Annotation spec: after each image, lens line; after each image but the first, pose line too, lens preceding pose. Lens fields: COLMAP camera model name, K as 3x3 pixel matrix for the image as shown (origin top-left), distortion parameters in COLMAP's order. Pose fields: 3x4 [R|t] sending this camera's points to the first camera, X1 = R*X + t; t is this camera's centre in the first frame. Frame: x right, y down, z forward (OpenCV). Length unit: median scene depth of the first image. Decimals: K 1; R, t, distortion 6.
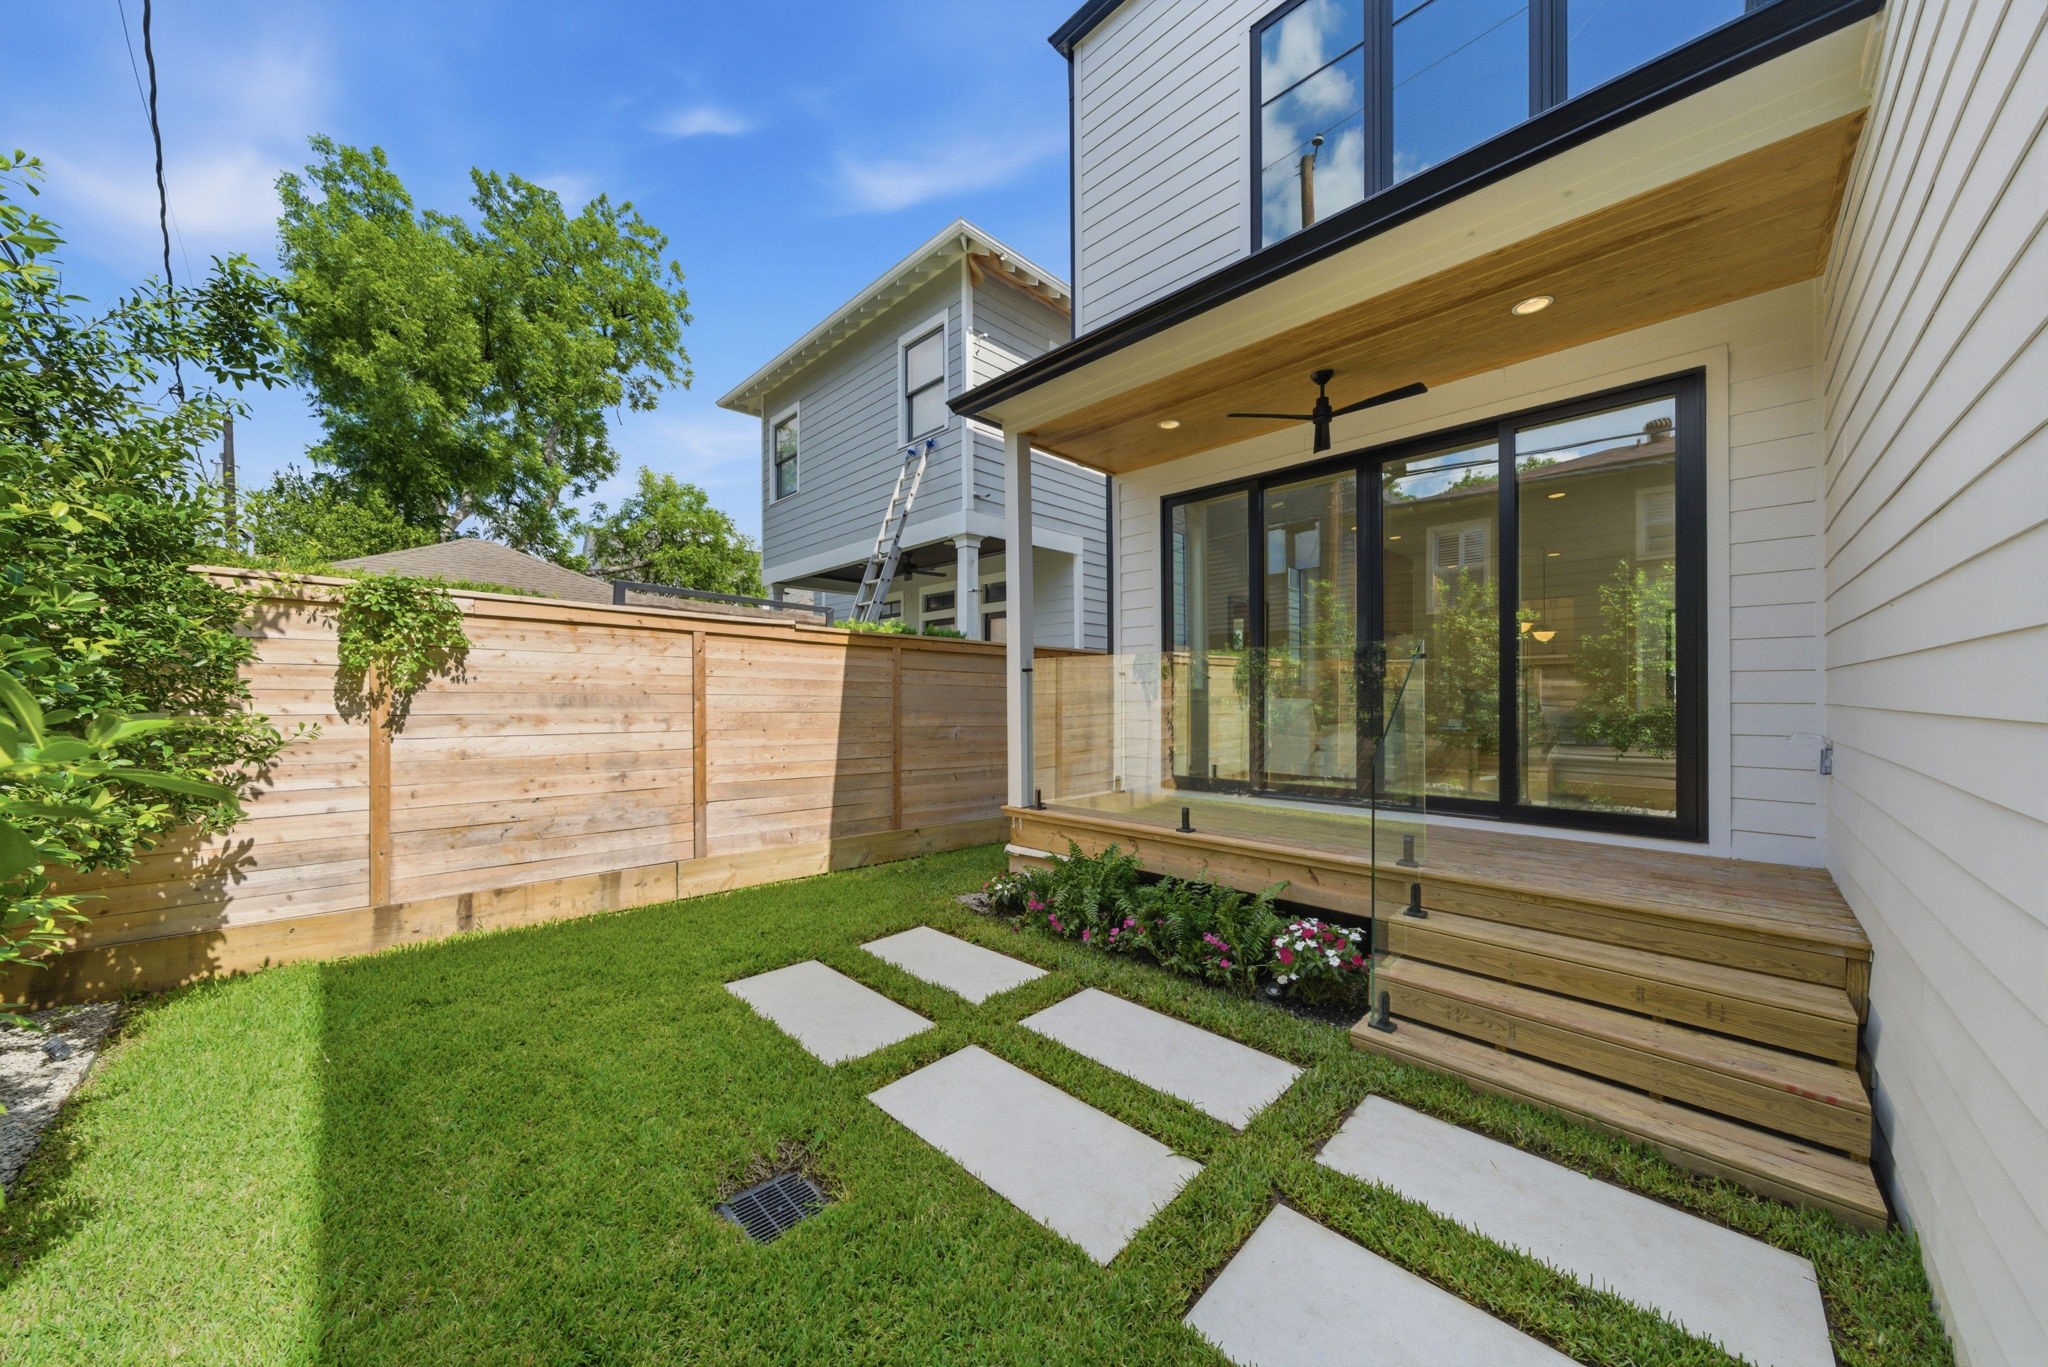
lens RADIAL K [[692.6, 0, 1021.2], [0, 692.6, 693.7], [0, 0, 1]] dist [-0.001335, 0.000079]
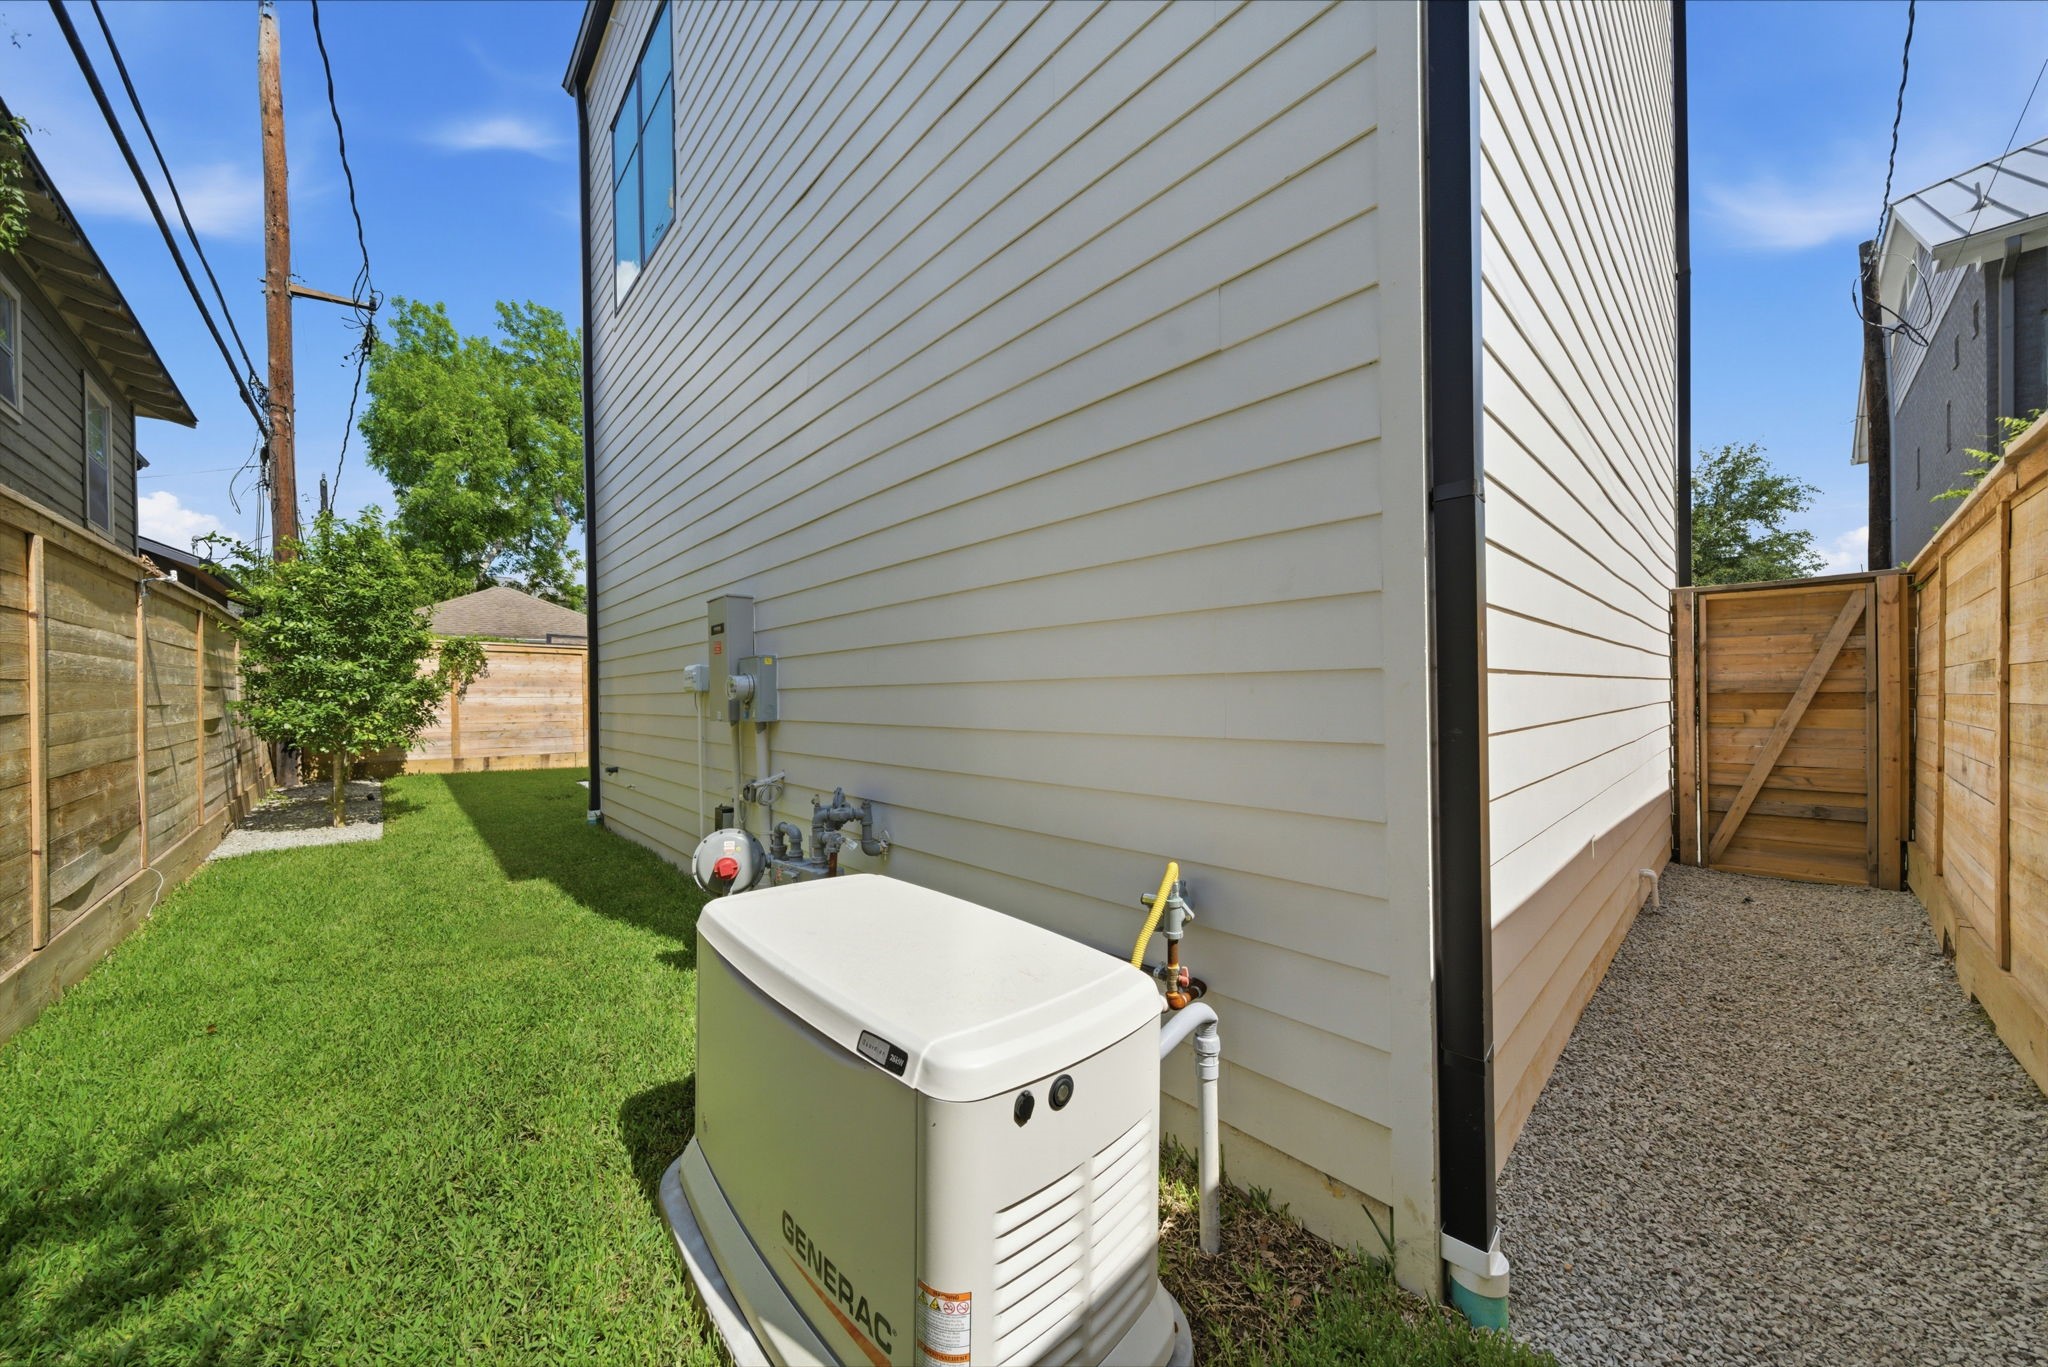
lens RADIAL K [[692.6, 0, 1021.2], [0, 692.6, 693.7], [0, 0, 1]] dist [-0.001335, 0.000079]
pose [[0.999305, -0.007917, -0.036427, 1.207456], [0.008074, 0.999959, 0.004150, 0.049331], [0.036393, -0.004441, 0.999328, -1.415309]]
